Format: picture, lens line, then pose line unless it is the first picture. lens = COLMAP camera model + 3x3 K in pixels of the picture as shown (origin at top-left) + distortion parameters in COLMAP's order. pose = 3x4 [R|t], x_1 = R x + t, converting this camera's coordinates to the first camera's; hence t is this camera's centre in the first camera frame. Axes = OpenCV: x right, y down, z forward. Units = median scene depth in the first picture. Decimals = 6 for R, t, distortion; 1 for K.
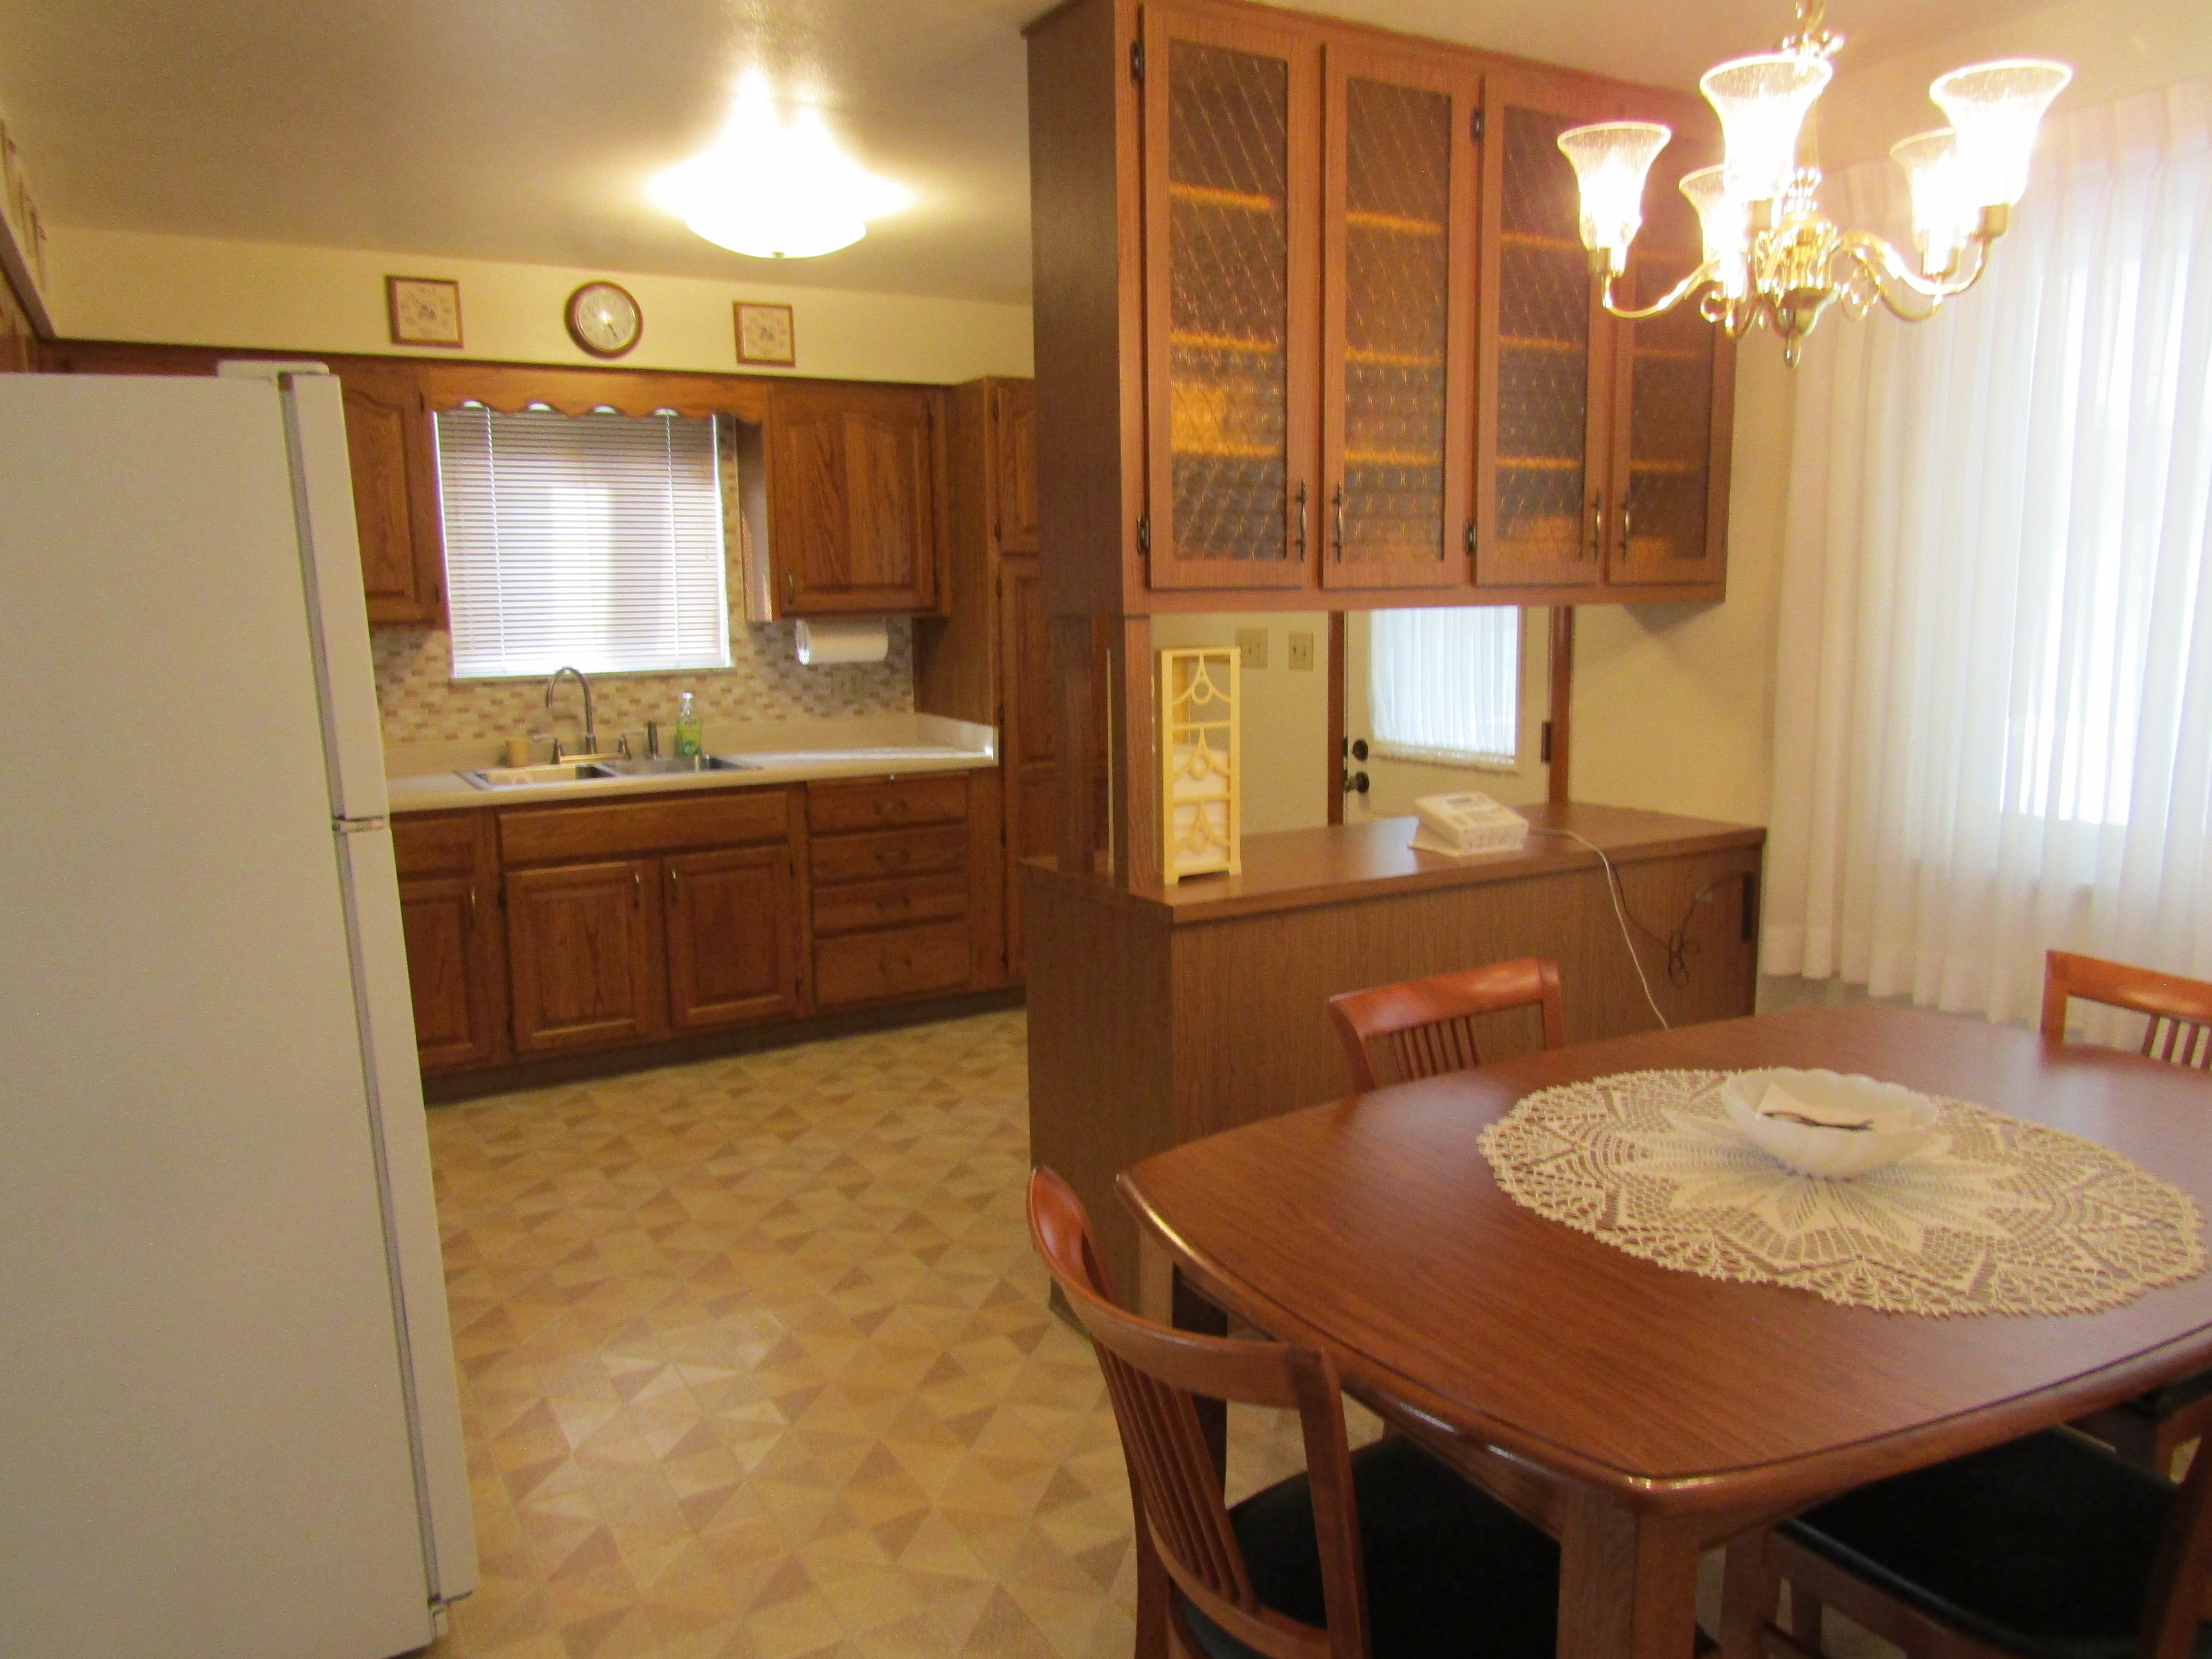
lens RADIAL K [[1572.0, 0, 1101.9], [0, 1572.0, 832.6], [0, 0, 1]] dist [-0.016726, 0.010662]
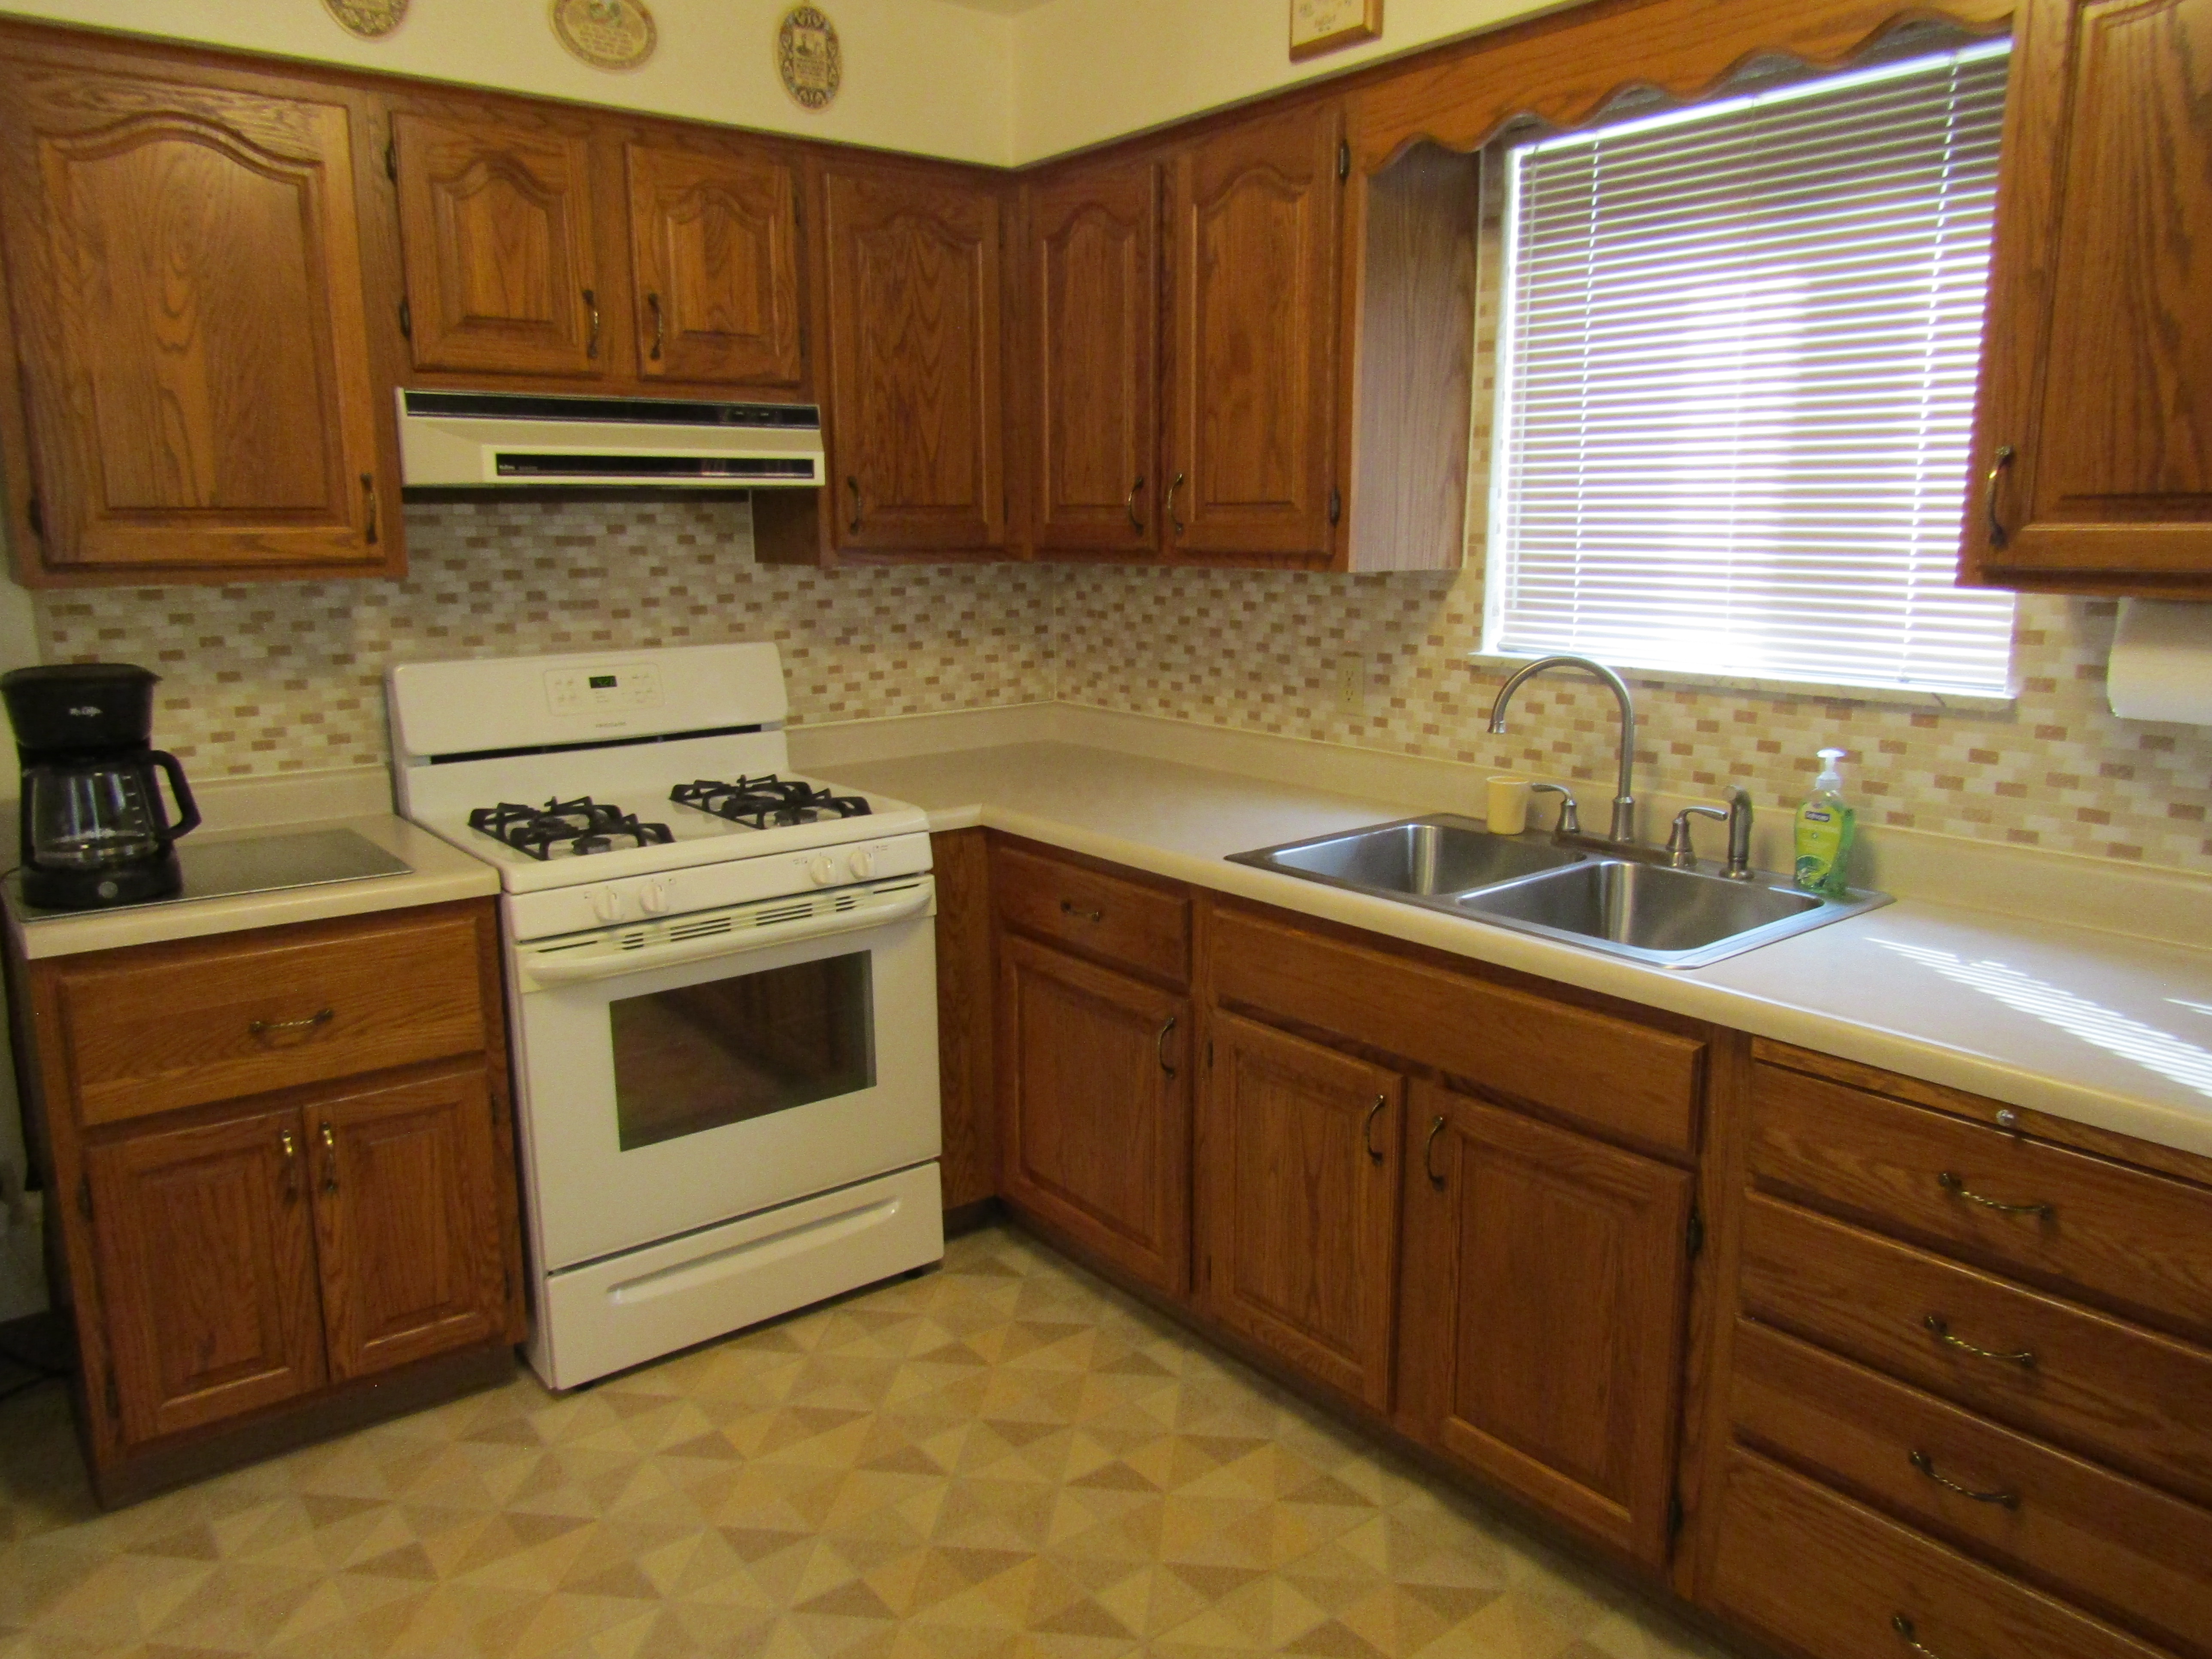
lens RADIAL K [[1572.0, 0, 1105.4], [0, 1572.0, 830.5], [0, 0, 1]] dist [-0.016726, 0.010662]
pose [[0.138894, 0.210552, -0.967665, 0.129136], [-0.149295, 0.970421, 0.189723, -0.122510], [0.978989, 0.118116, 0.166220, 0.766647]]
